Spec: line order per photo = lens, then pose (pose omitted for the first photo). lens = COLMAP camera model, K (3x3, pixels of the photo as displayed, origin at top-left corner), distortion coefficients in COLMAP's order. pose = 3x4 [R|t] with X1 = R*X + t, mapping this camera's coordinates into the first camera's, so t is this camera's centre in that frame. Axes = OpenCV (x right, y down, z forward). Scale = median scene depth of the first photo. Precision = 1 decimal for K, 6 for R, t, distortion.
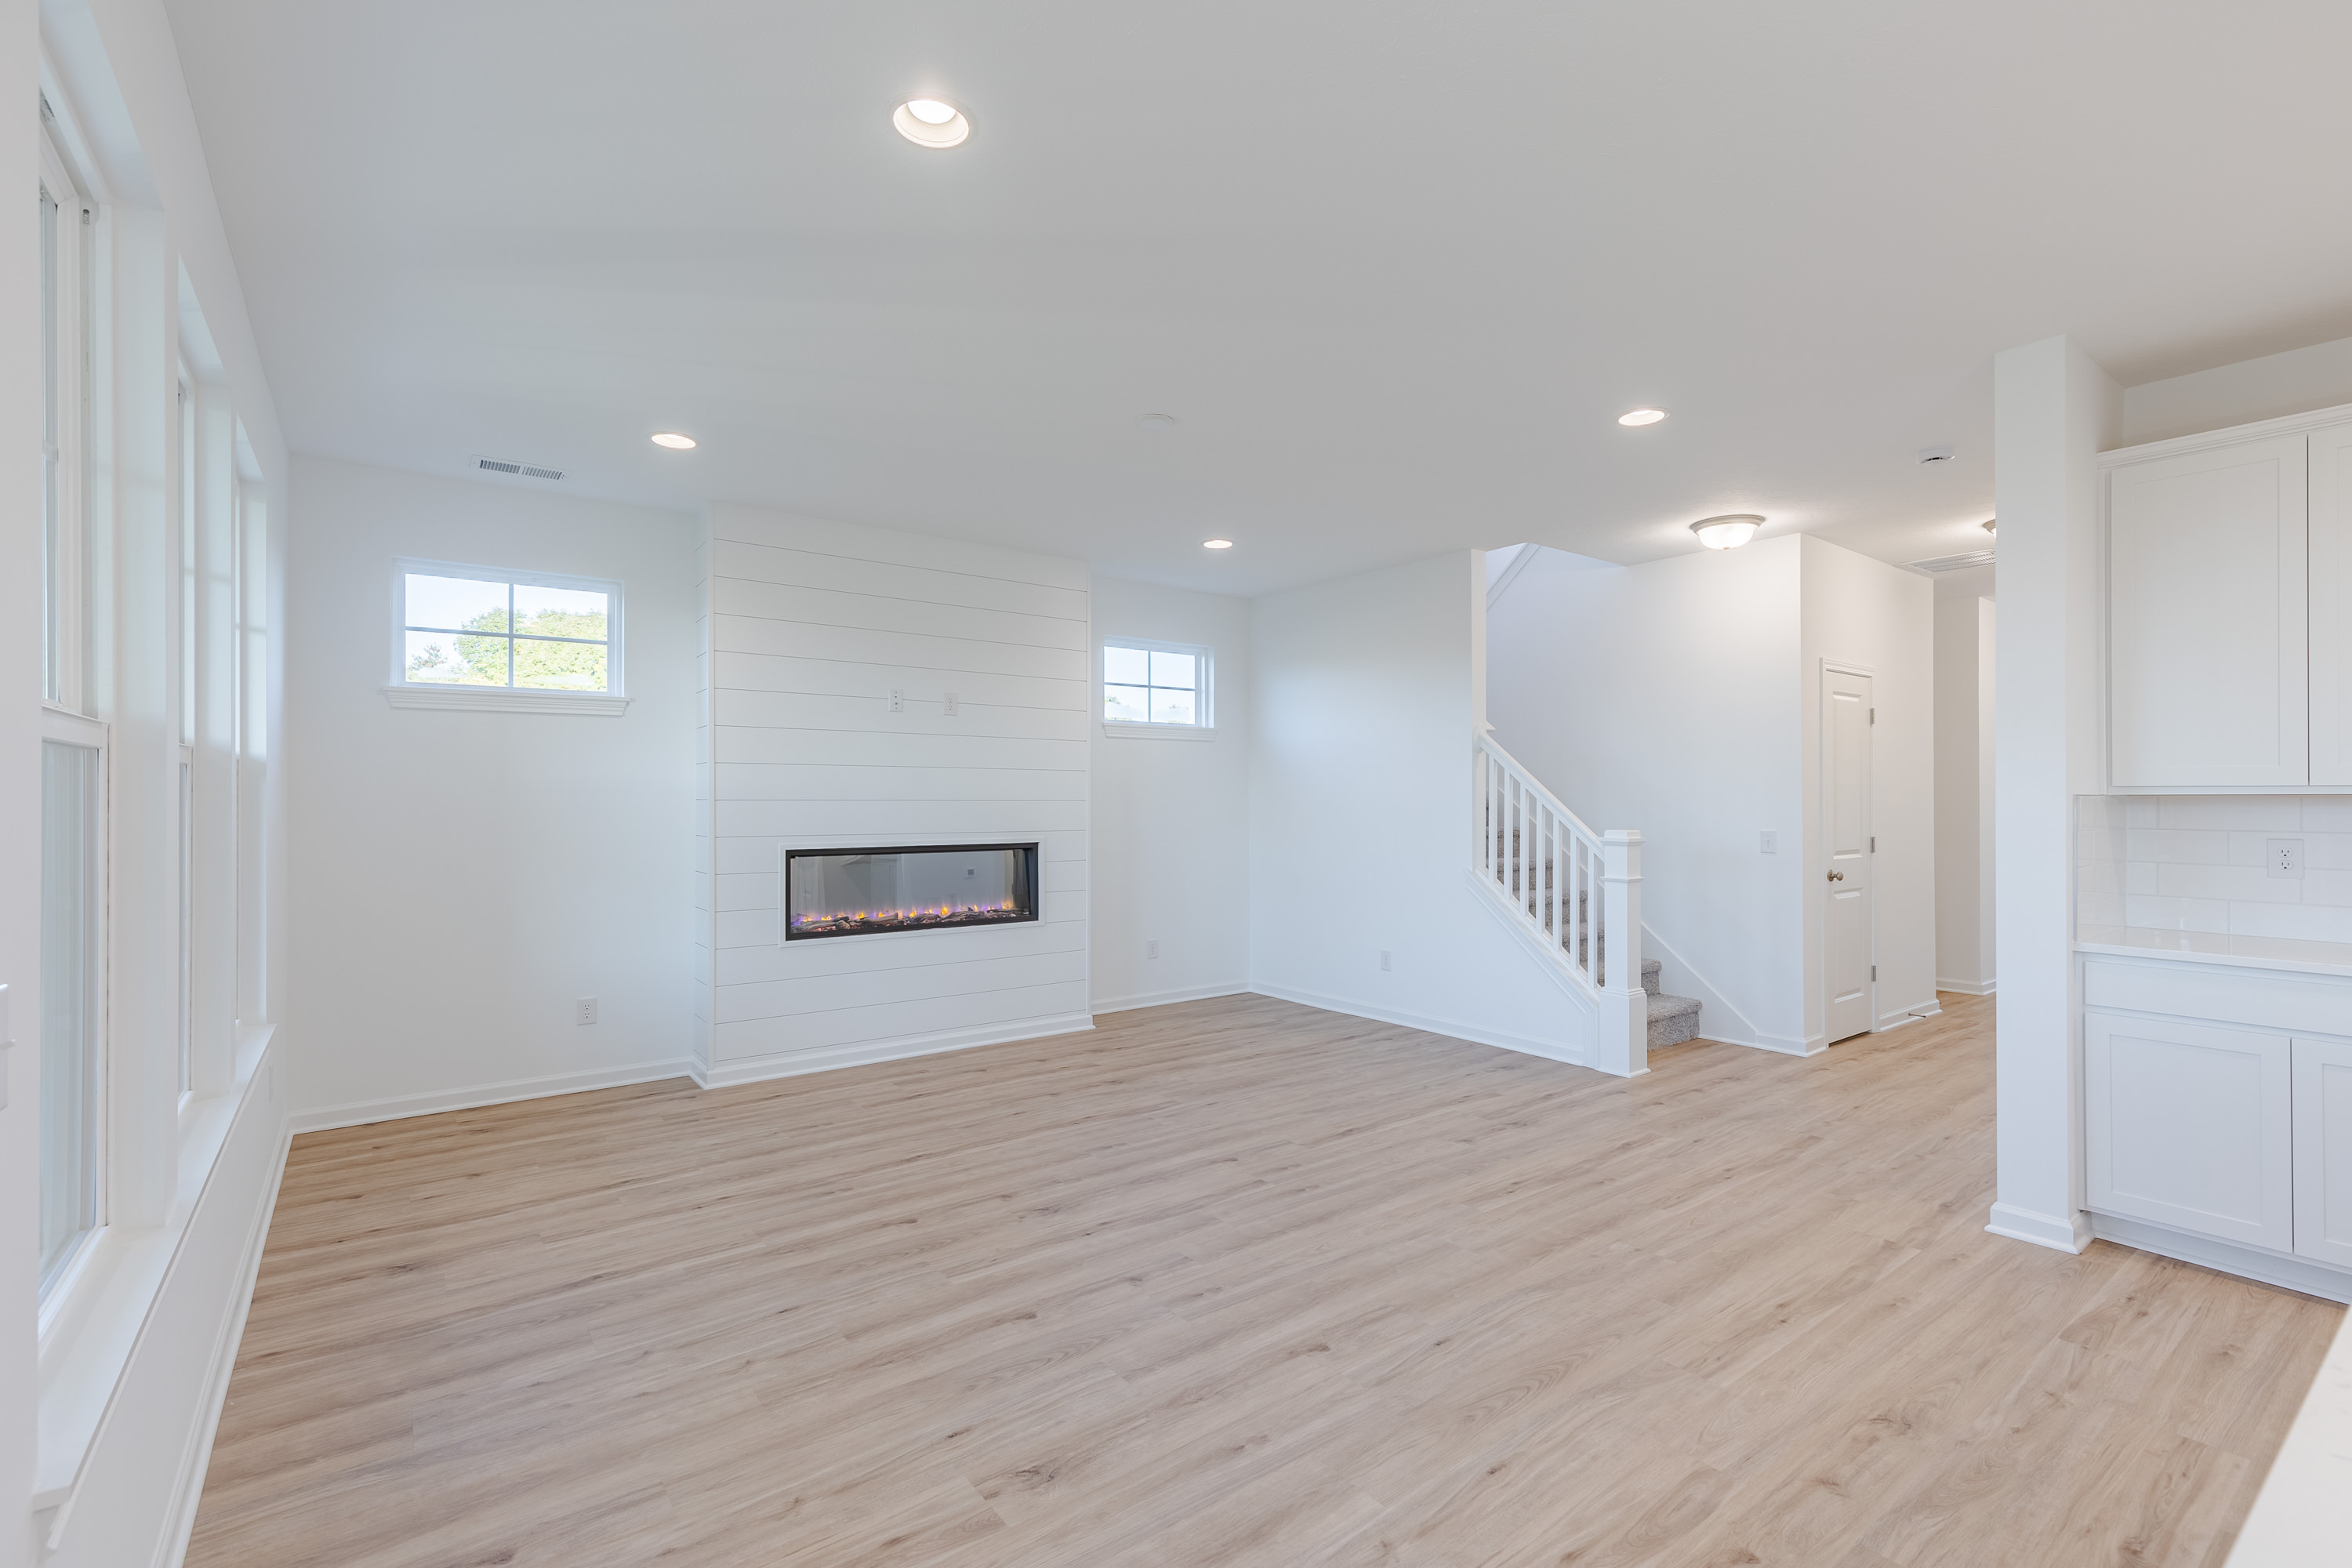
lens RADIAL K [[1064.7, 0, 1193.2], [0, 1064.7, 800.4], [0, 0, 1]] dist [0.011617, -0.002482]
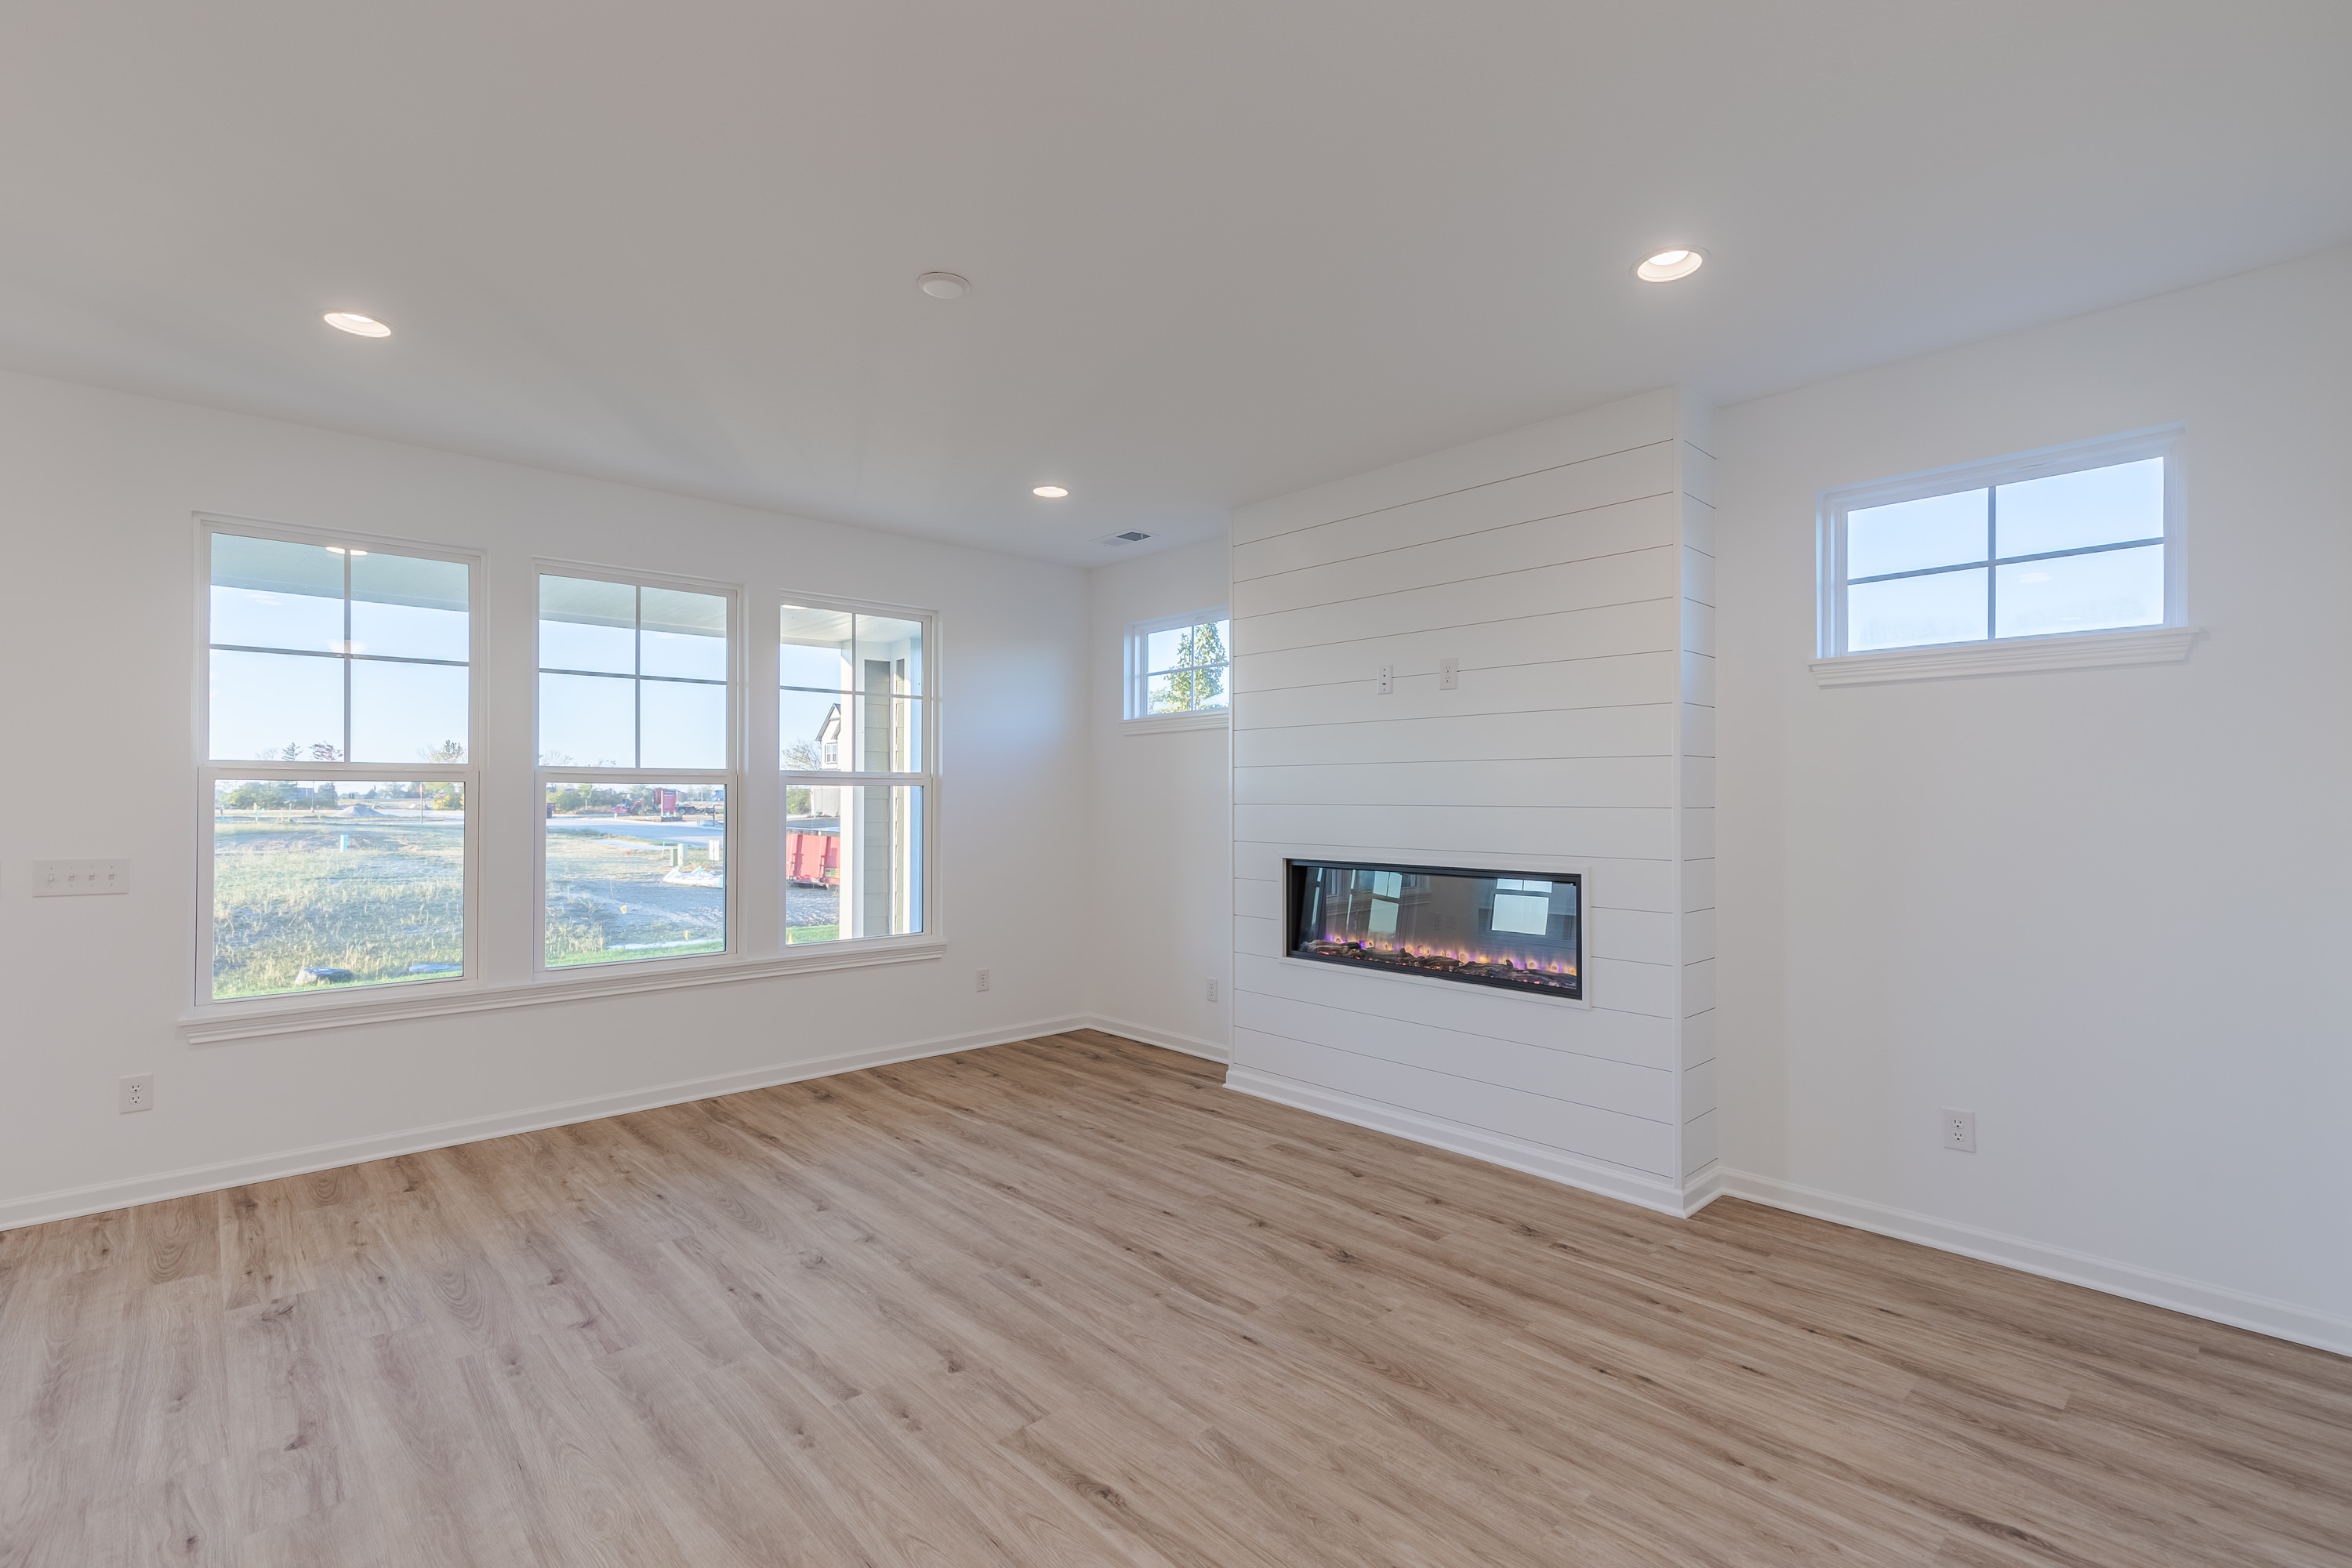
lens RADIAL K [[1064.7, 0, 1175.5], [0, 1064.7, 795.9], [0, 0, 1]] dist [0.011617, -0.002482]
pose [[0.085821, -0.004350, -0.996301, 0.794028], [-0.003421, 0.999983, -0.004661, -0.003425], [0.996305, 0.003808, 0.085805, 1.241232]]
